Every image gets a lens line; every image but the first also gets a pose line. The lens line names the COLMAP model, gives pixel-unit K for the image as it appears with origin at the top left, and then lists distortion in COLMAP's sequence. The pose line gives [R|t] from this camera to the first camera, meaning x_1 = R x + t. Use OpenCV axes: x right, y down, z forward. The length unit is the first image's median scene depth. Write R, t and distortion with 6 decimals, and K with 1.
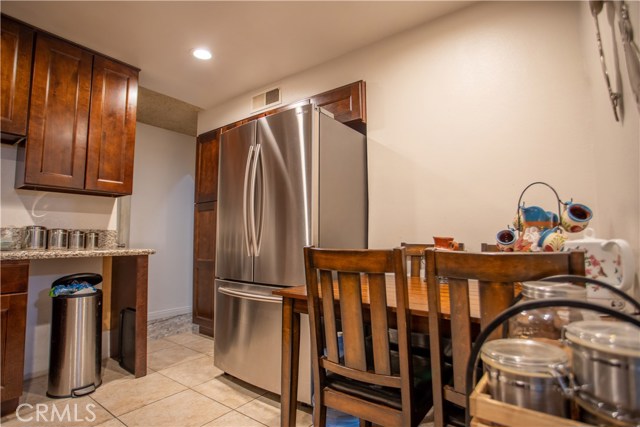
lens RADIAL K [[326.4, 0, 320.0], [0, 326.4, 213.5], [0, 0, 1]] dist [-0.074973, 0.033874]
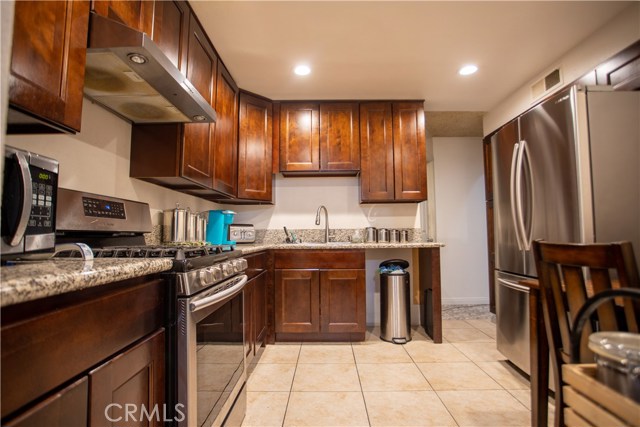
lens RADIAL K [[326.4, 0, 320.0], [0, 326.4, 213.5], [0, 0, 1]] dist [-0.074973, 0.033874]
pose [[0.572887, -0.058675, -0.817531, 0.244742], [0.070118, 0.997286, -0.022440, -0.007528], [0.816629, -0.044468, 0.575447, -0.104406]]
